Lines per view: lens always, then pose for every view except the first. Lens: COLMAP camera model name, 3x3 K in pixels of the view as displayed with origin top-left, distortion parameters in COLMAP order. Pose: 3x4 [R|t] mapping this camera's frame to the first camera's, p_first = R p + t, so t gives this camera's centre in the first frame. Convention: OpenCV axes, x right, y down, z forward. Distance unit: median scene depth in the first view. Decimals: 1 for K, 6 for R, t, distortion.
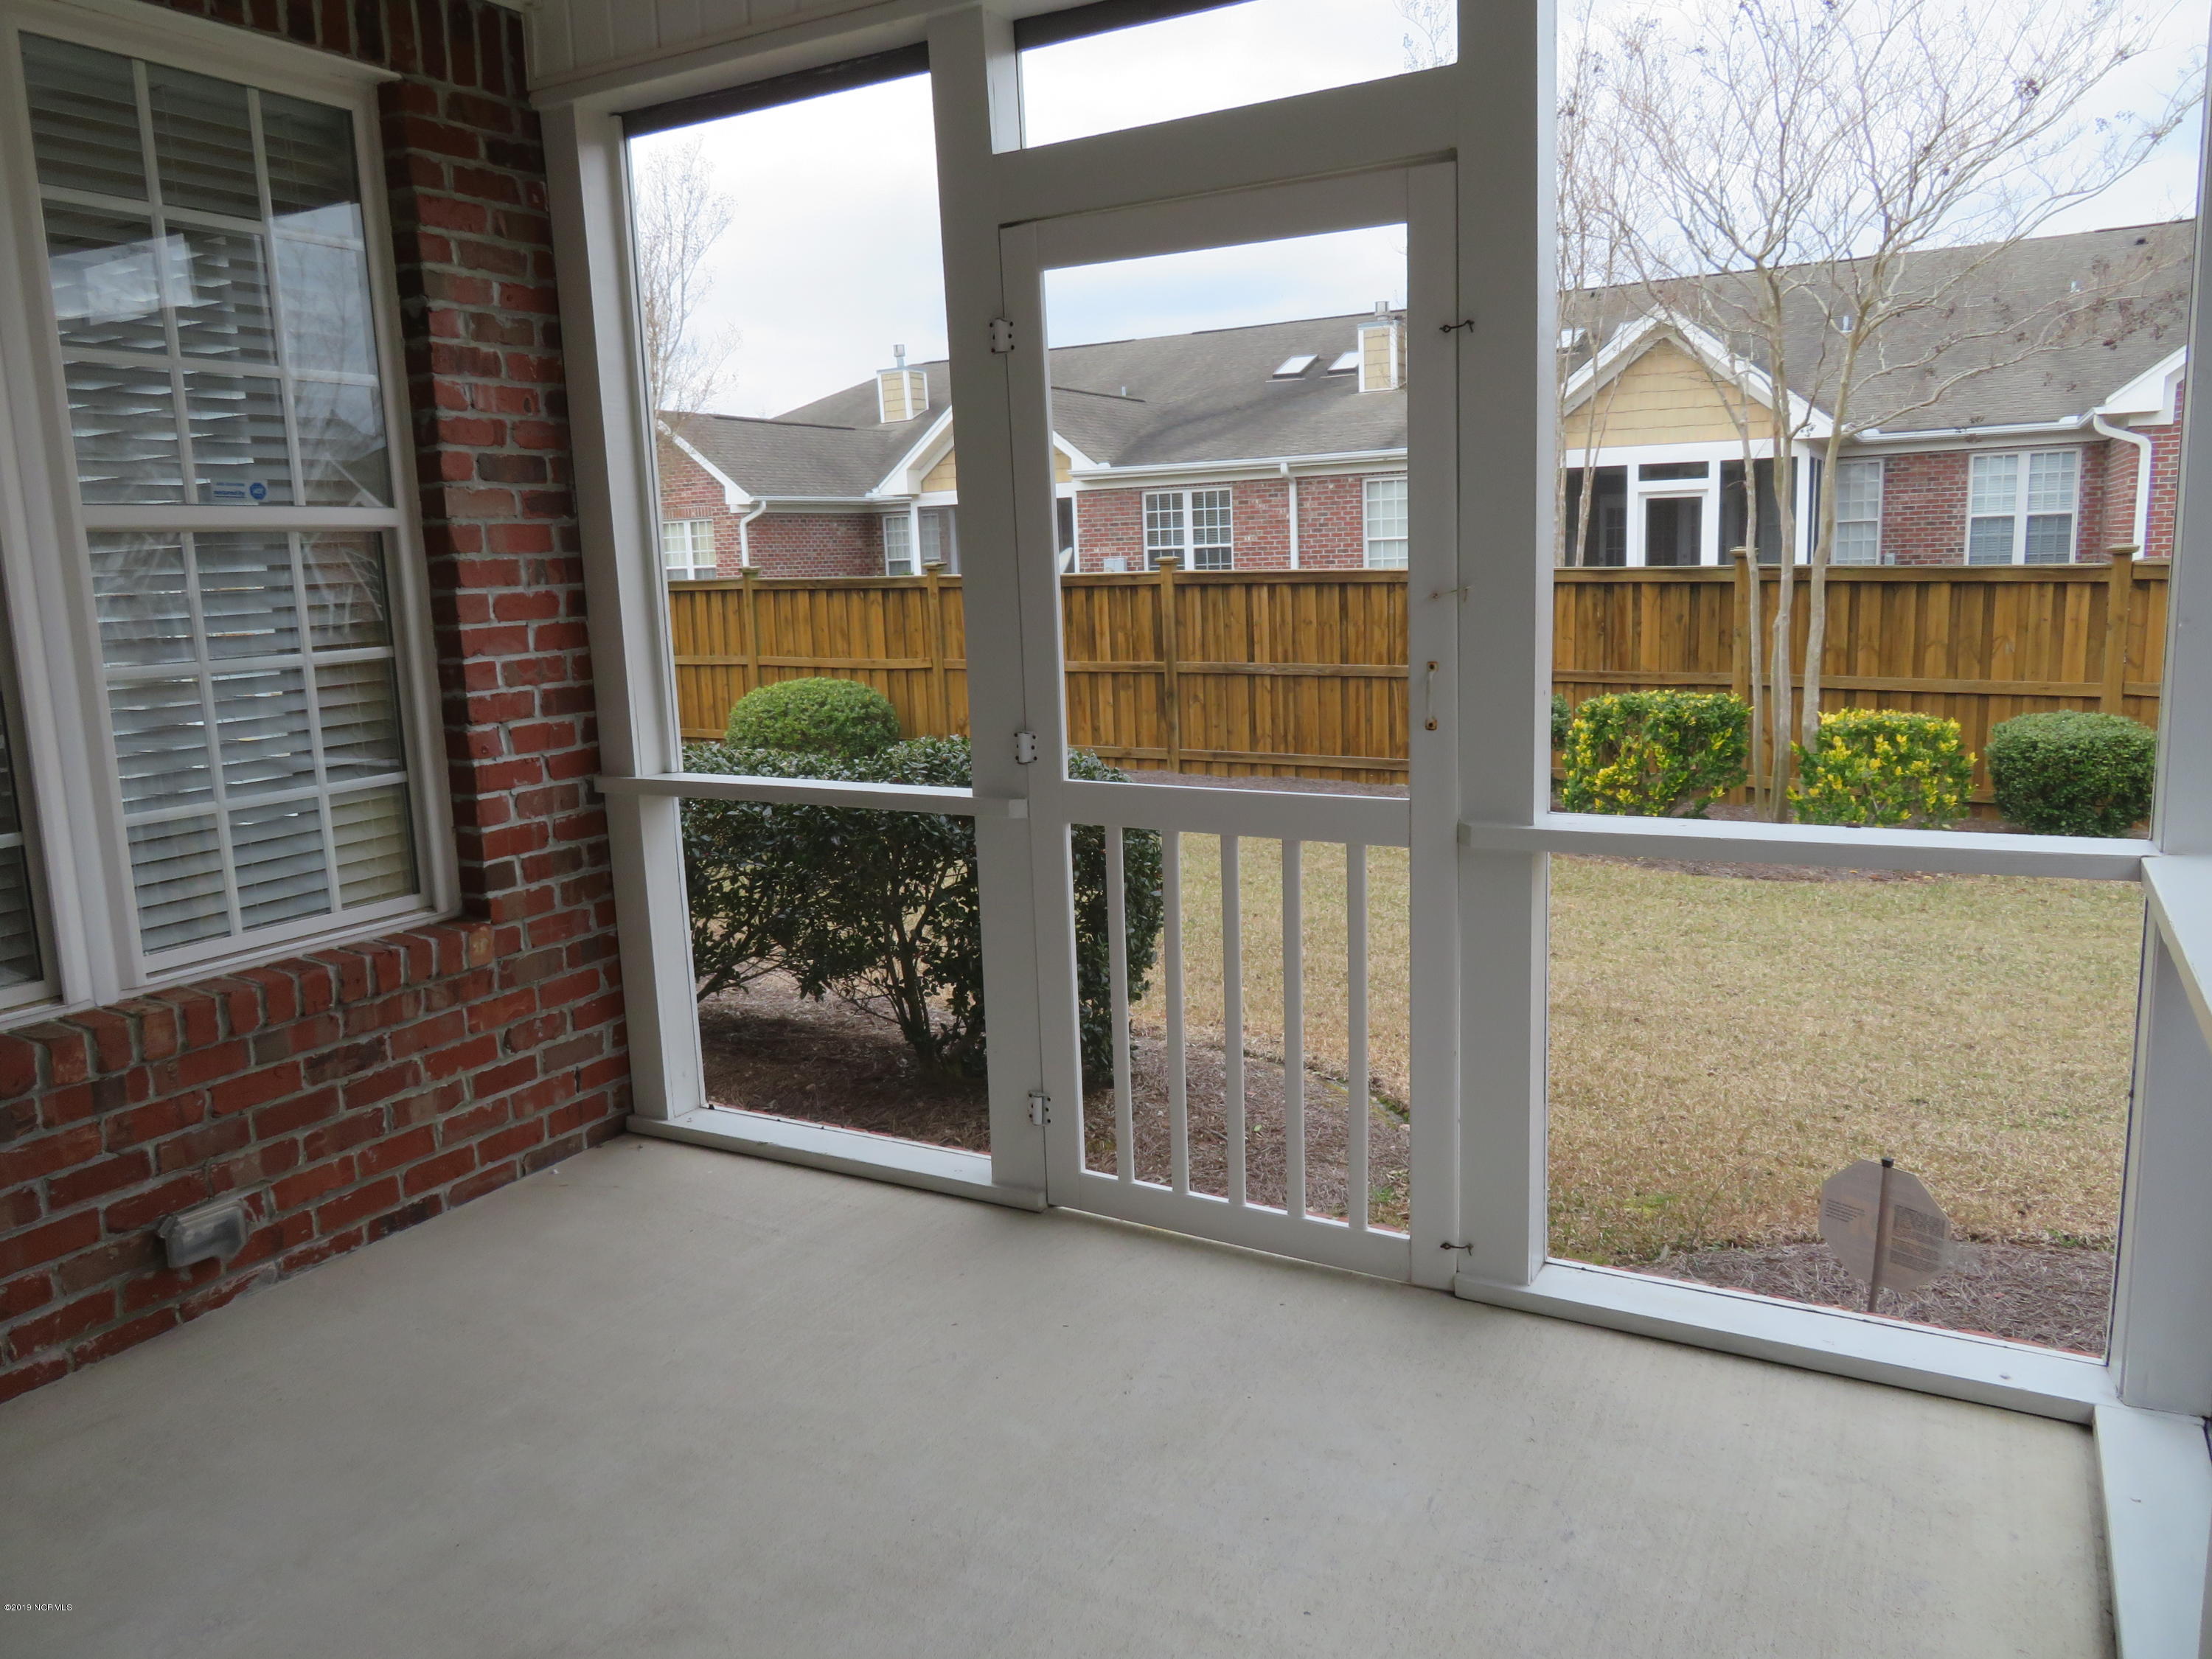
lens RADIAL K [[1608.1, 0, 1106.0], [0, 1608.1, 829.5], [0, 0, 1]] dist [0.007654, 0.001080]
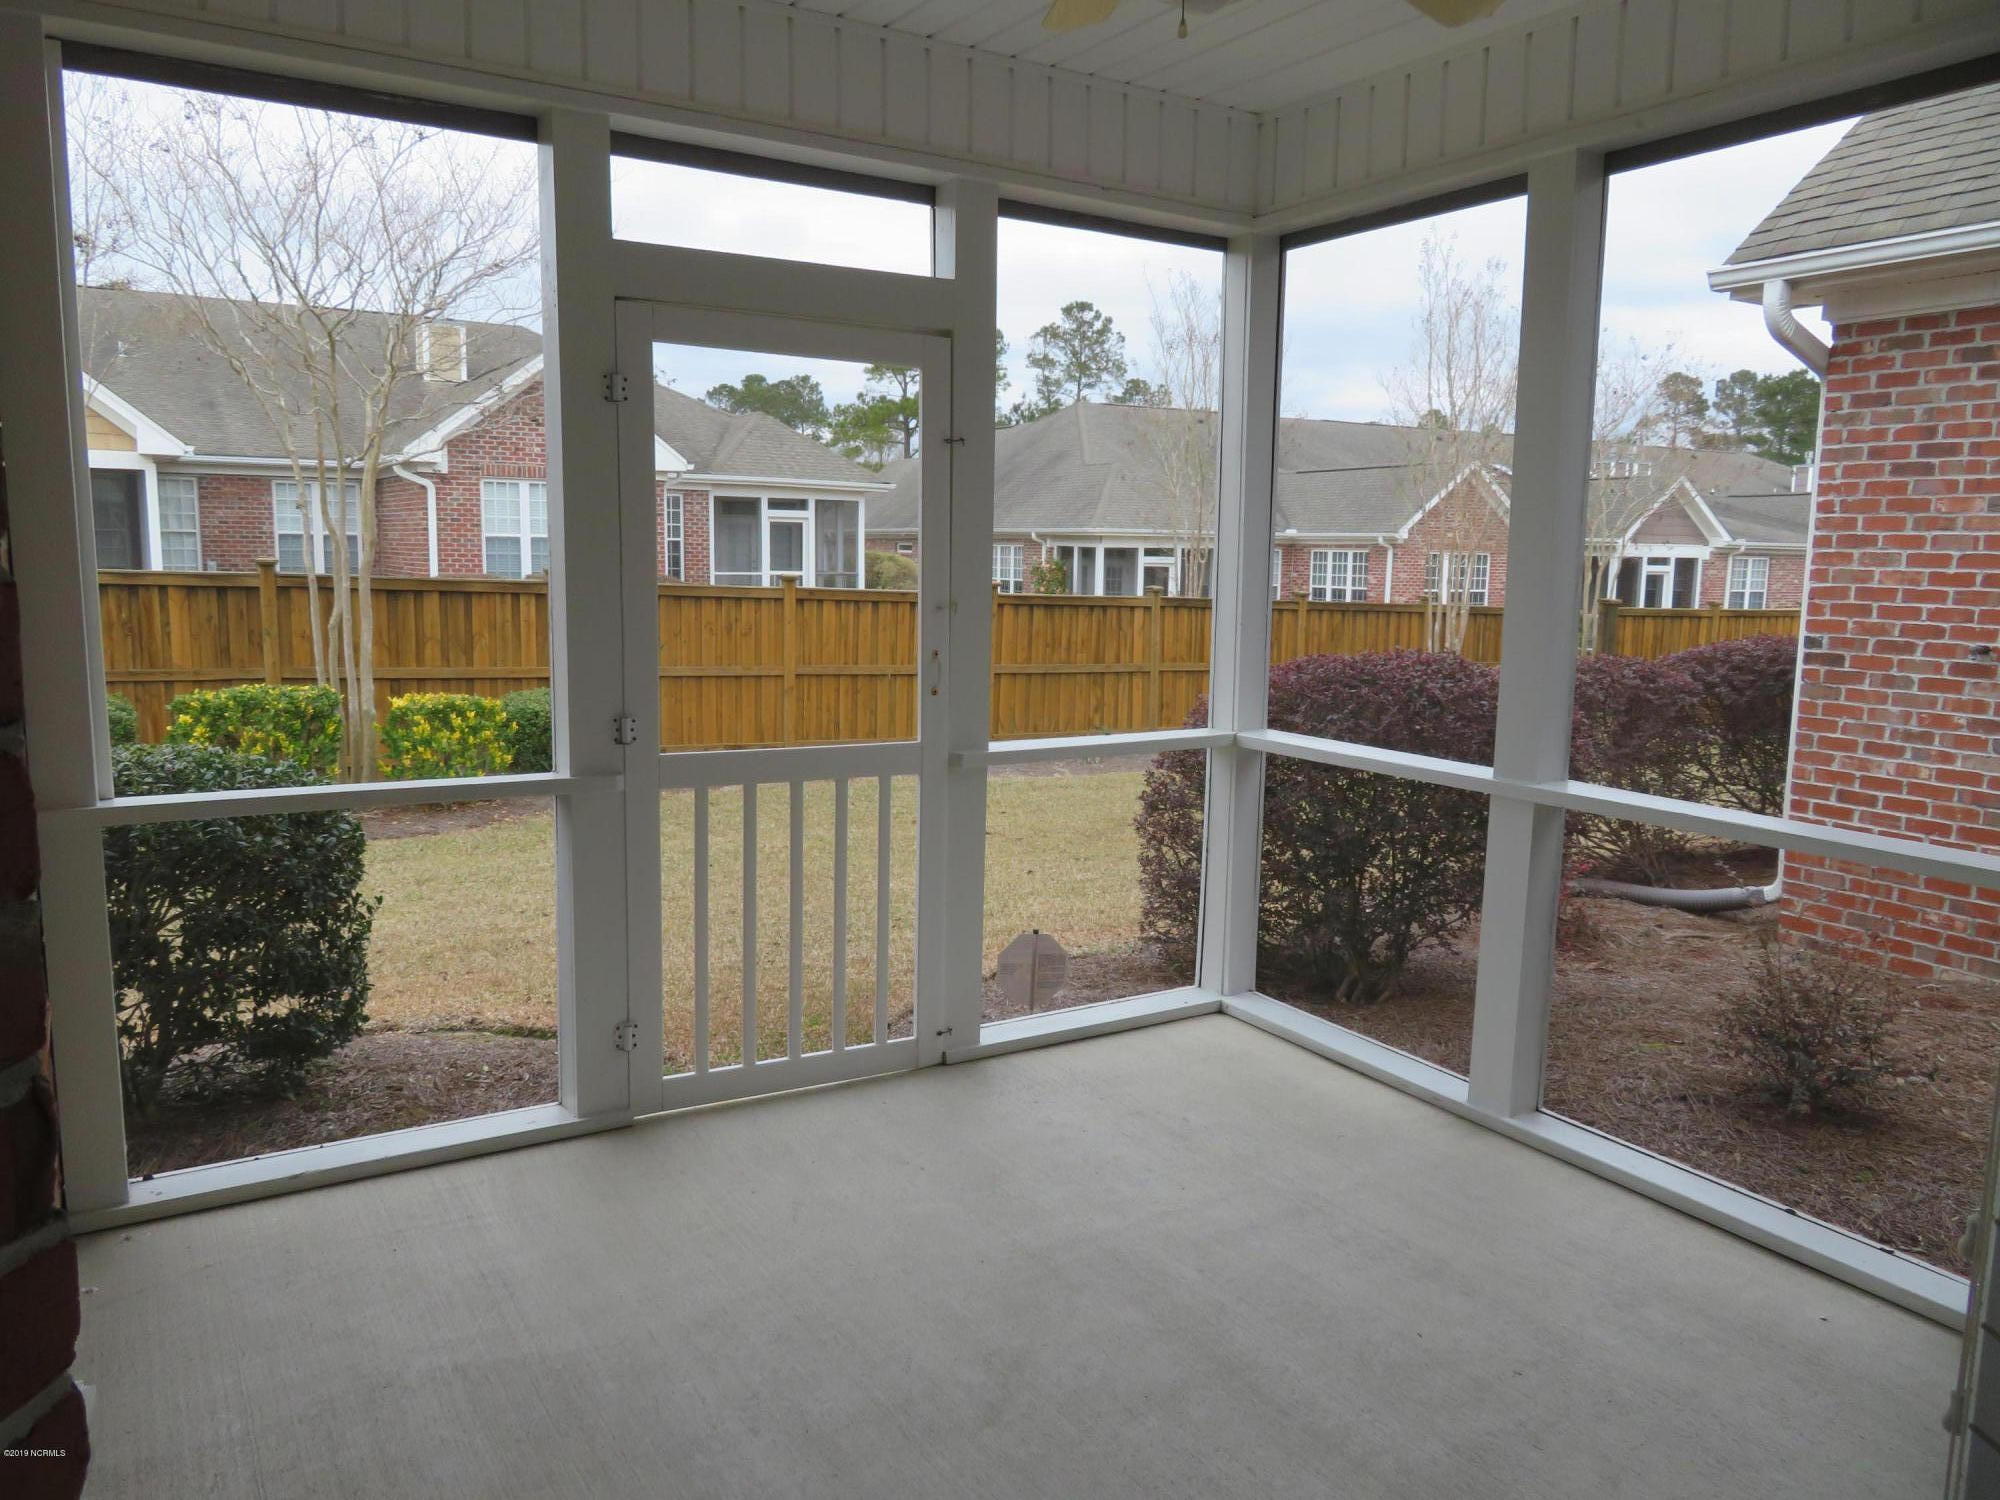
lens RADIAL K [[1449.6, 0, 1000.0], [0, 1449.6, 750.0], [0, 0, 1]] dist [-0.001541, 0.001872]
pose [[0.480526, -0.078154, 0.873491, -0.286882], [0.112620, 0.993273, 0.026916, -0.011479], [-0.869719, 0.085439, 0.486096, 0.080262]]
